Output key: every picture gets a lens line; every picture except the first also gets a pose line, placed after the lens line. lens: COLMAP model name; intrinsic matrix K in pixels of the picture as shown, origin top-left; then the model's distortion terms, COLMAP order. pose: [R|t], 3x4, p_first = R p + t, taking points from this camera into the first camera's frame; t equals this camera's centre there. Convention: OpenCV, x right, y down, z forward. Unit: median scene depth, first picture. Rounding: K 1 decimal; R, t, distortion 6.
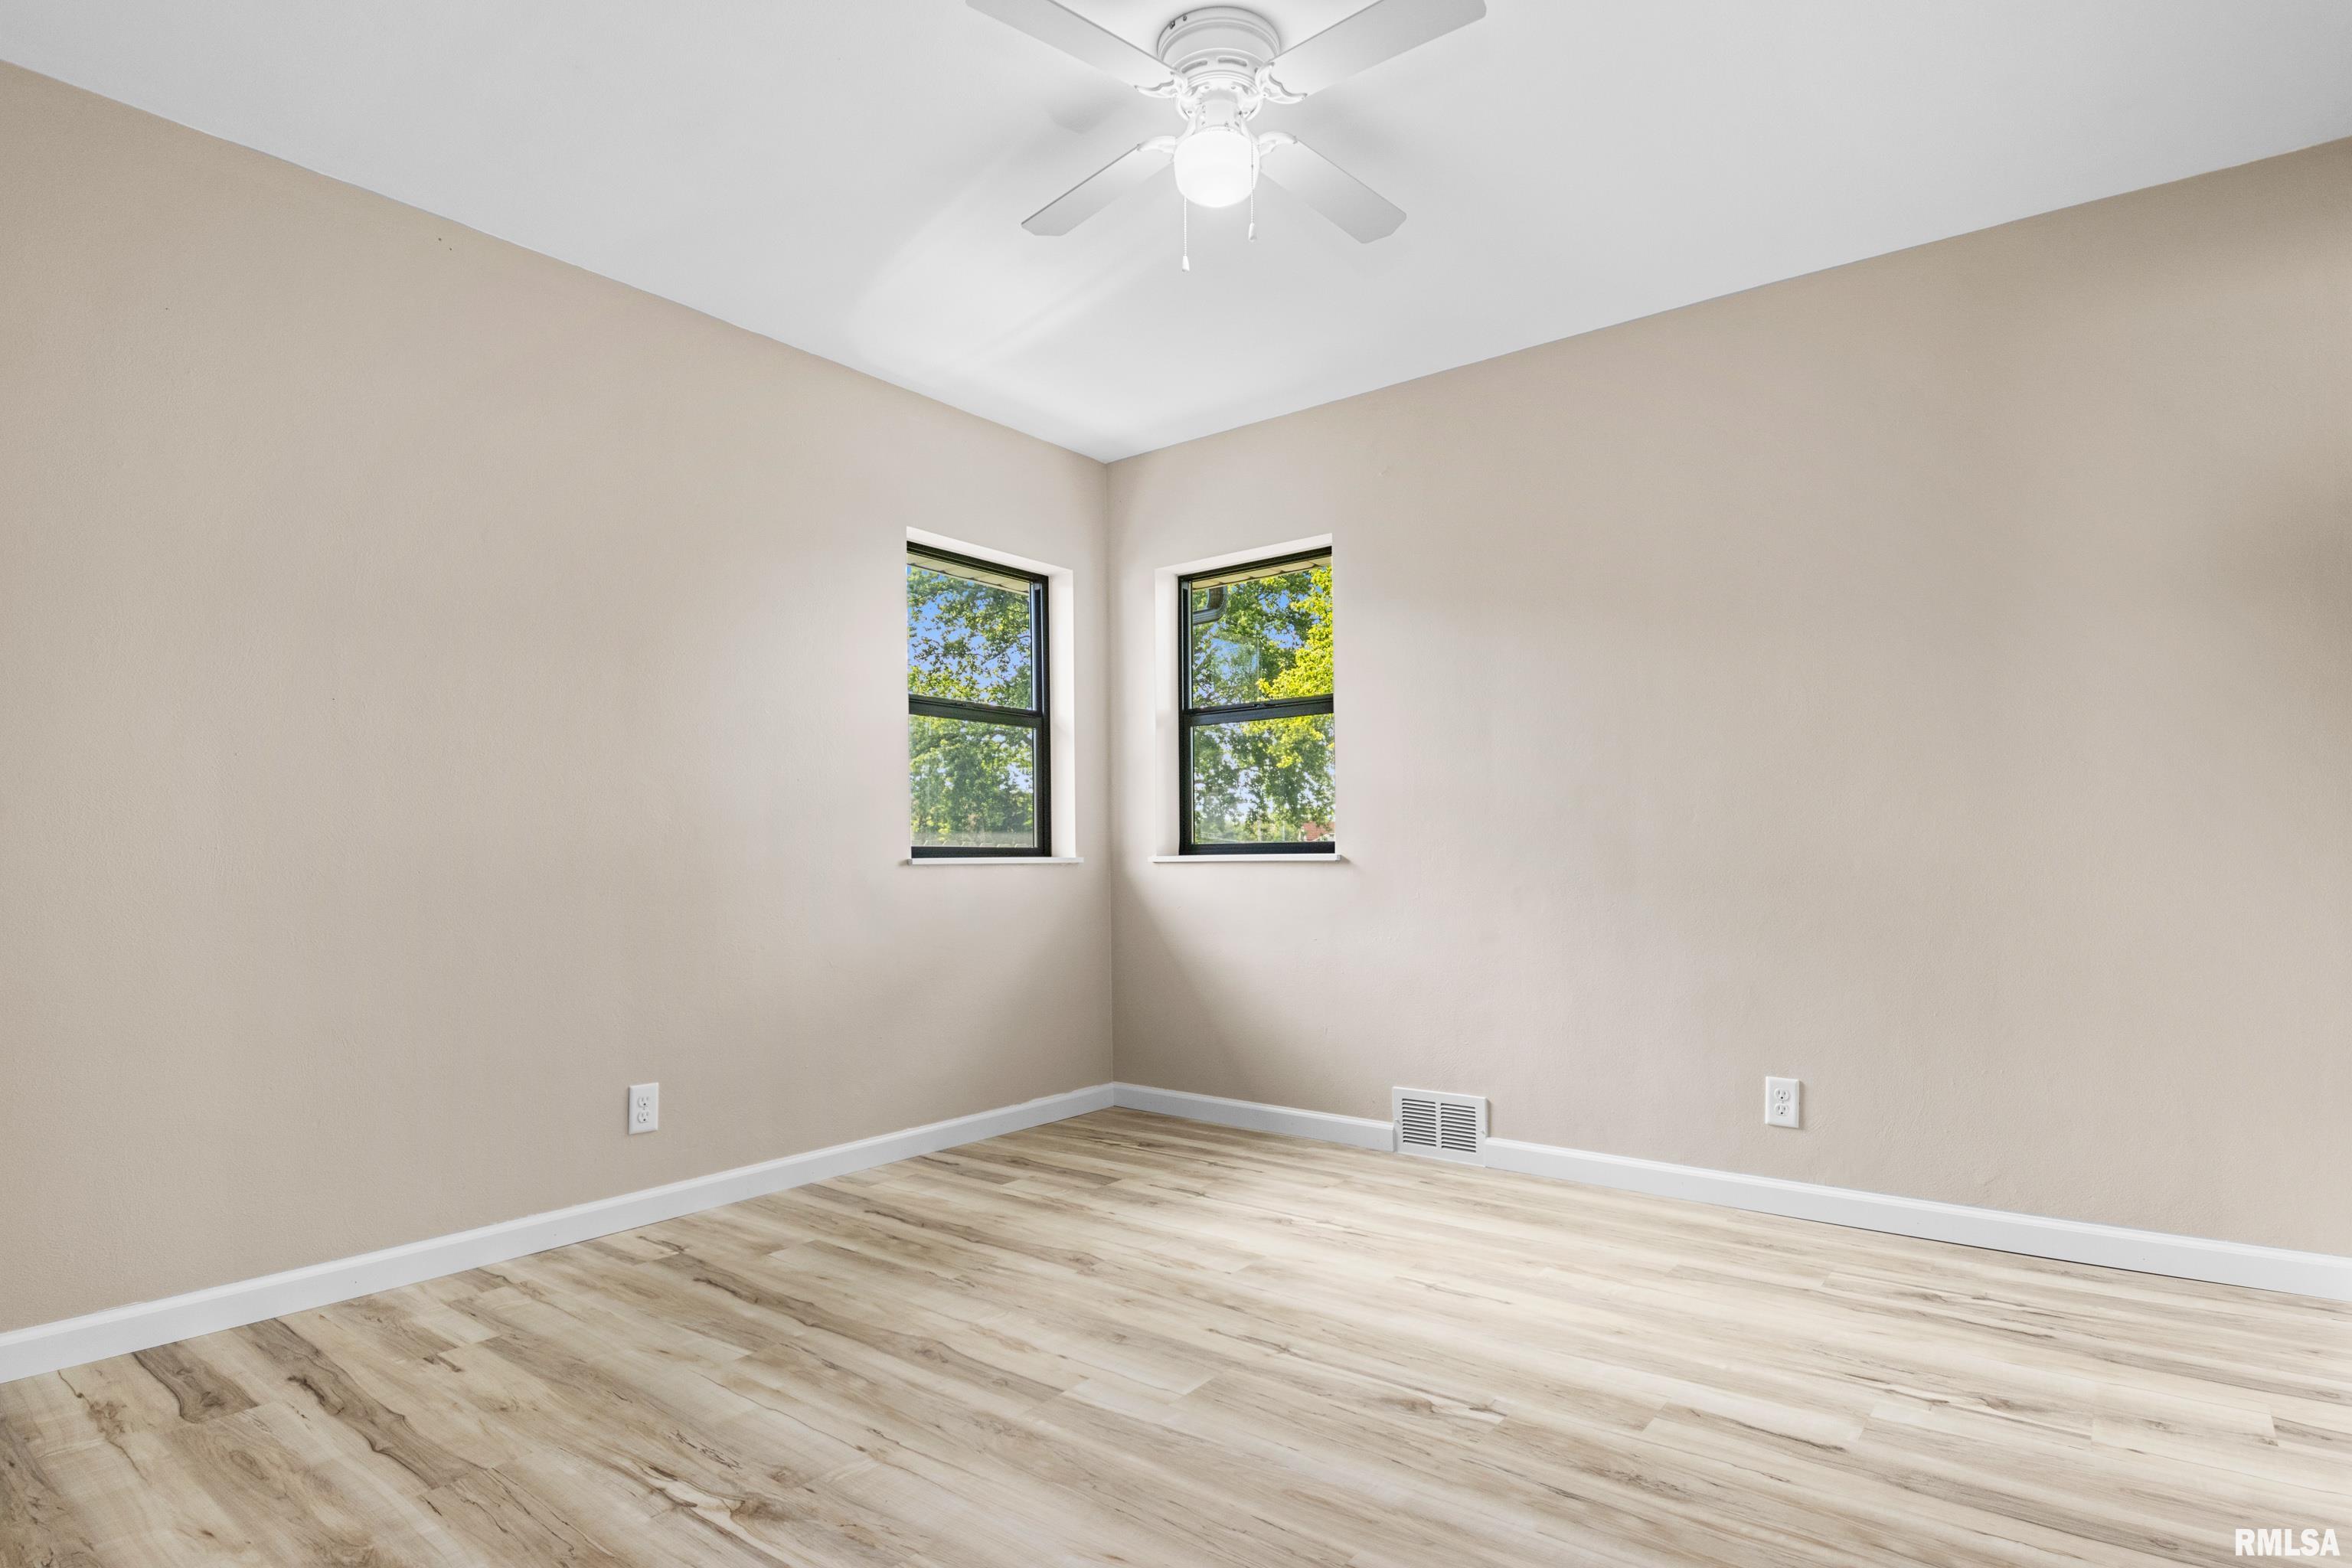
lens RADIAL K [[1245.3, 0, 1175.0], [0, 1245.3, 848.9], [0, 0, 1]] dist [0.022561, -0.032628]
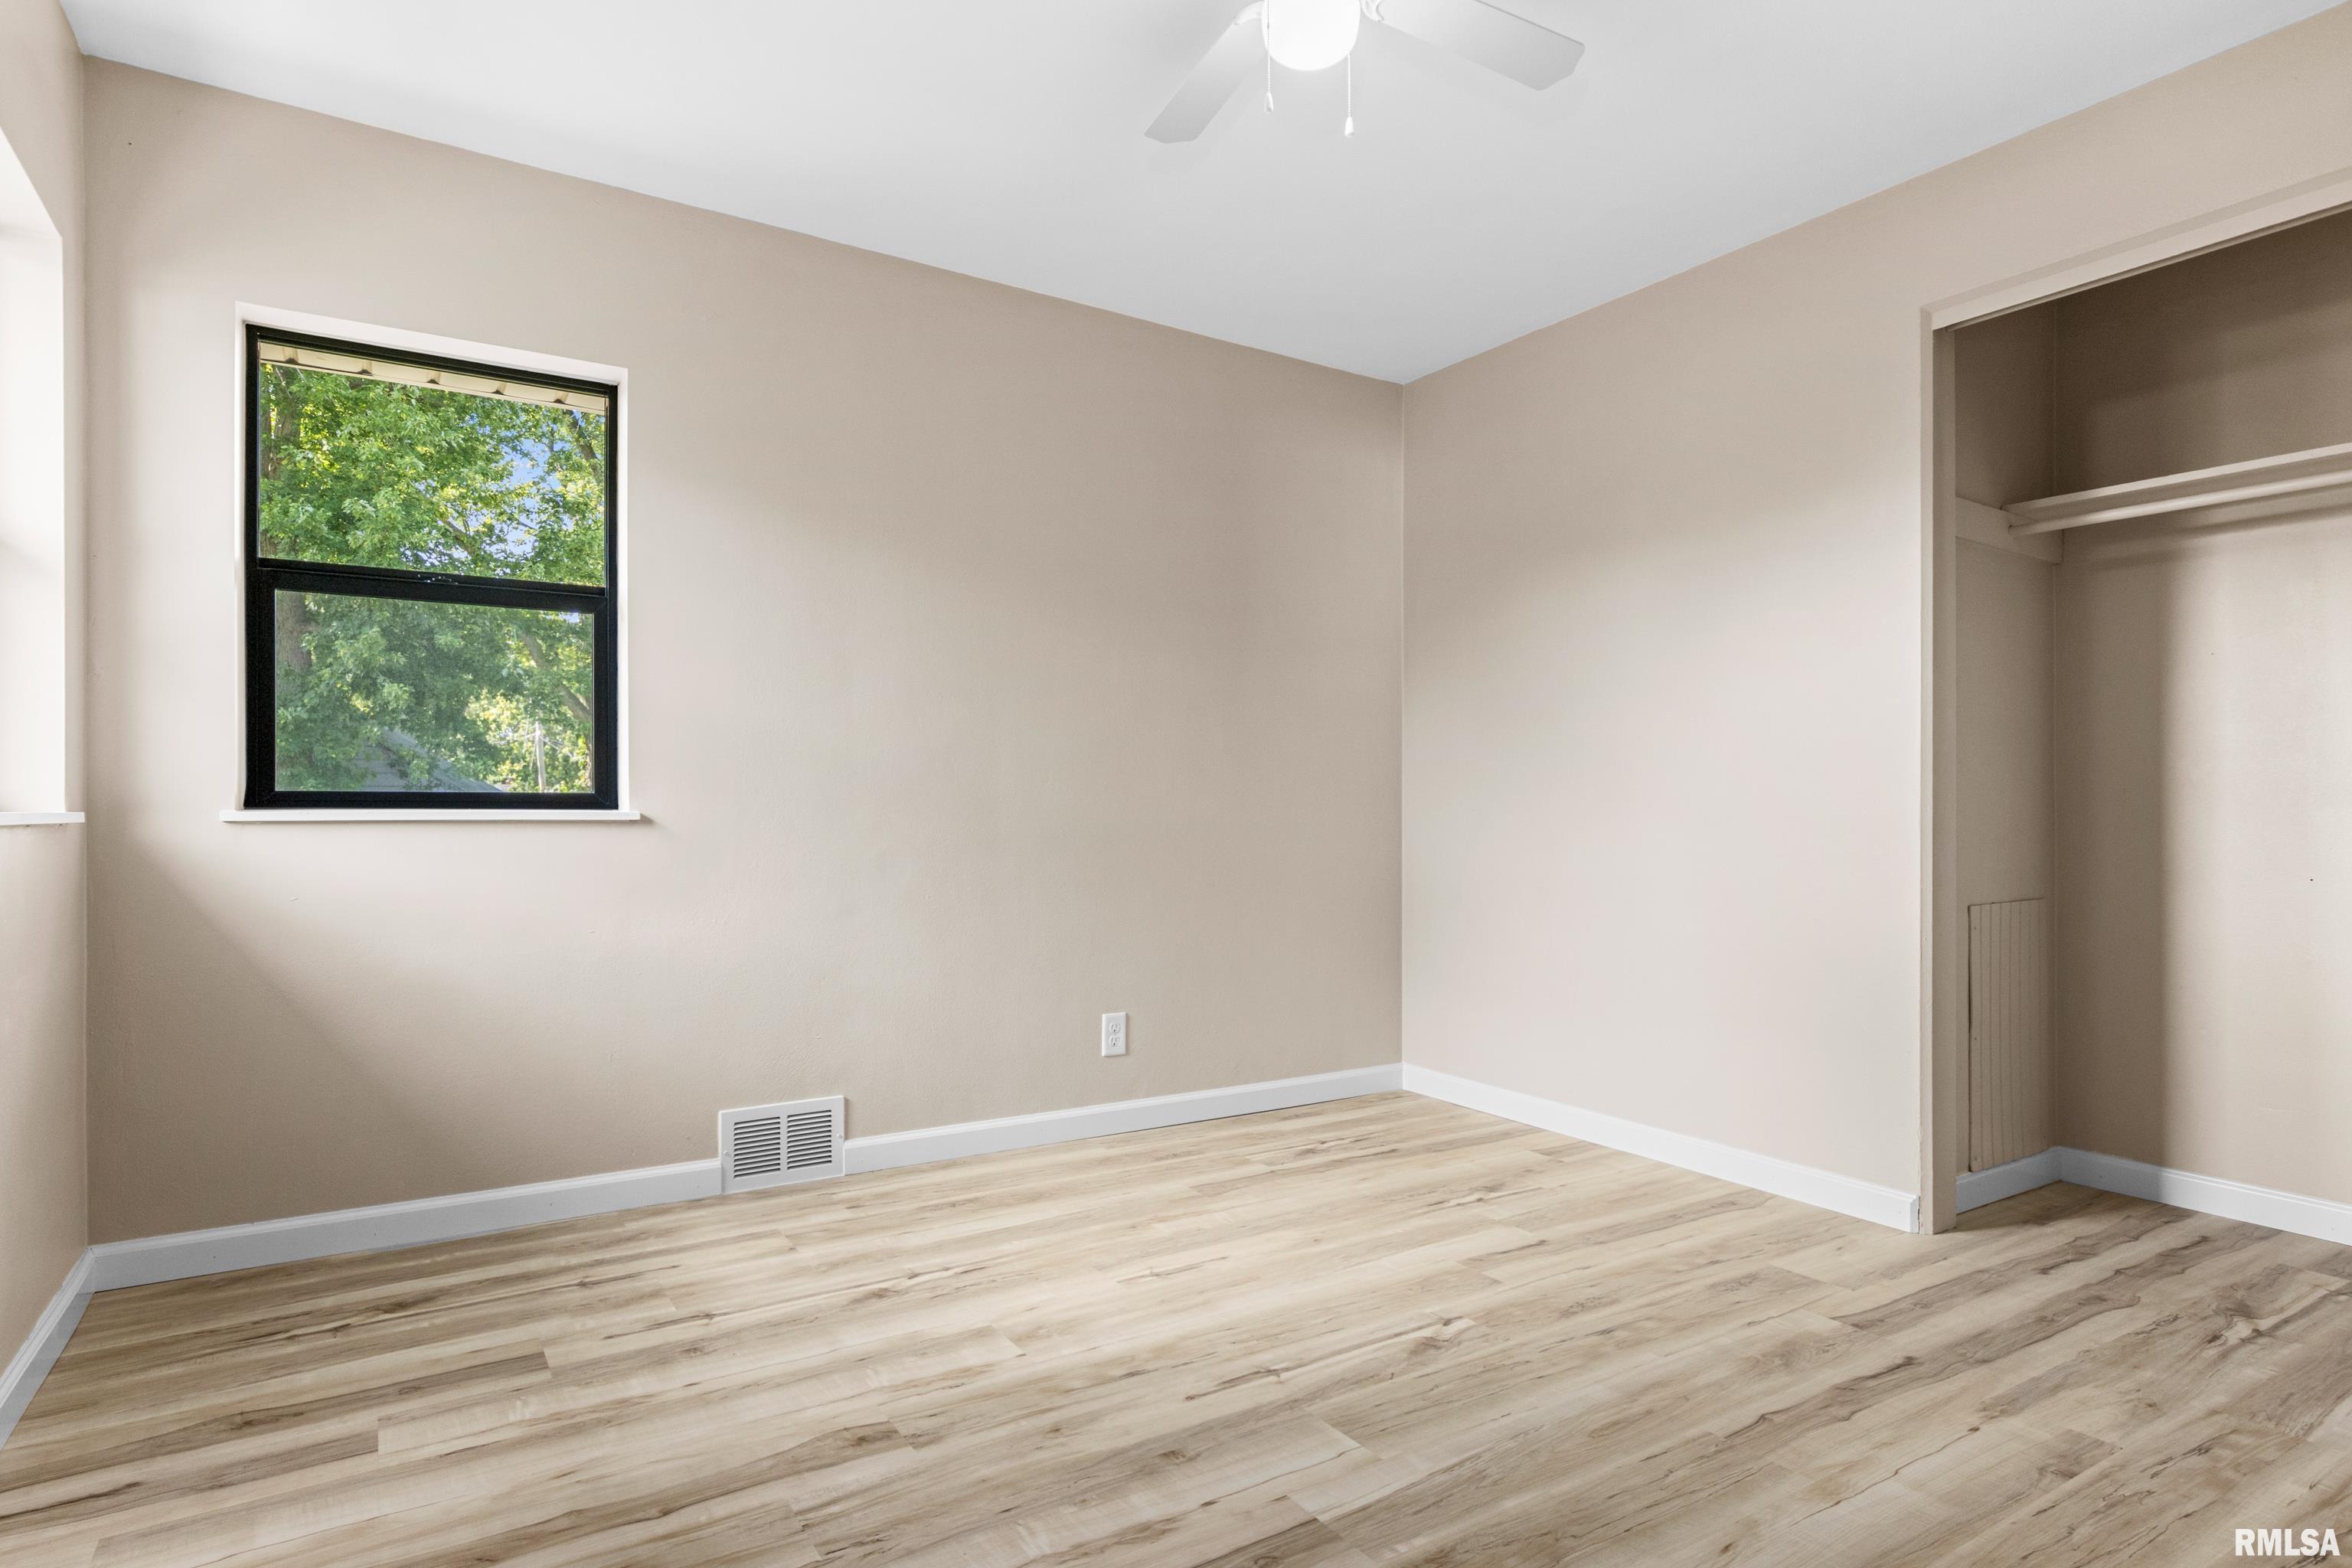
lens RADIAL K [[1263.8, 0, 1176.0], [0, 1263.8, 784.0], [0, 0, 1]] dist [0.013862, 0.000542]
pose [[0.313603, 0.033520, 0.948962, -0.594903], [-0.011798, 0.999437, -0.031404, 0.009909], [-0.949481, -0.001347, 0.313822, 0.580937]]
